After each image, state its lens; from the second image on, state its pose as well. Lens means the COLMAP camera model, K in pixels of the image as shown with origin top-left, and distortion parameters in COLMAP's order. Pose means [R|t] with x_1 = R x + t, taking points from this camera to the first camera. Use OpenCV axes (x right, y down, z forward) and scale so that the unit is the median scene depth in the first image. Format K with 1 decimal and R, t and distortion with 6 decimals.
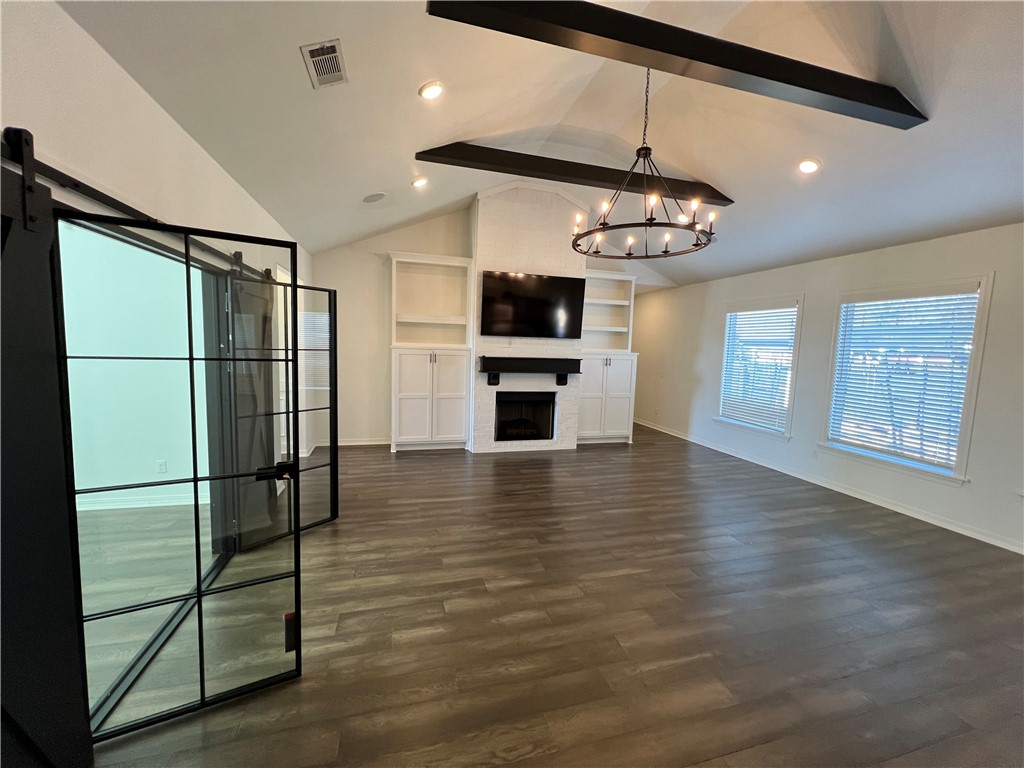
lens RADIAL K [[408.7, 0, 510.3], [0, 408.7, 382.9], [0, 0, 1]] dist [0.001673, 0.000073]
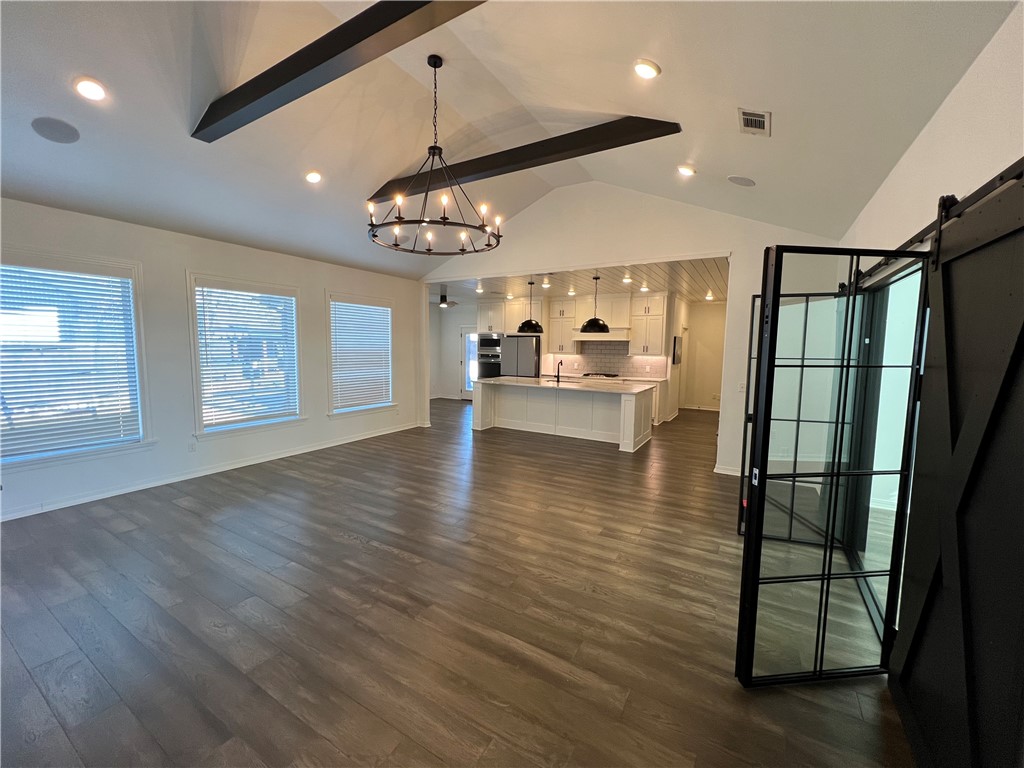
lens RADIAL K [[408.7, 0, 511.0], [0, 408.7, 383.9], [0, 0, 1]] dist [0.001673, 0.000073]
pose [[-0.684337, -0.109565, 0.720887, -0.565349], [0.036081, 0.982347, 0.183554, -0.155810], [-0.728272, 0.151623, -0.668304, 1.517705]]
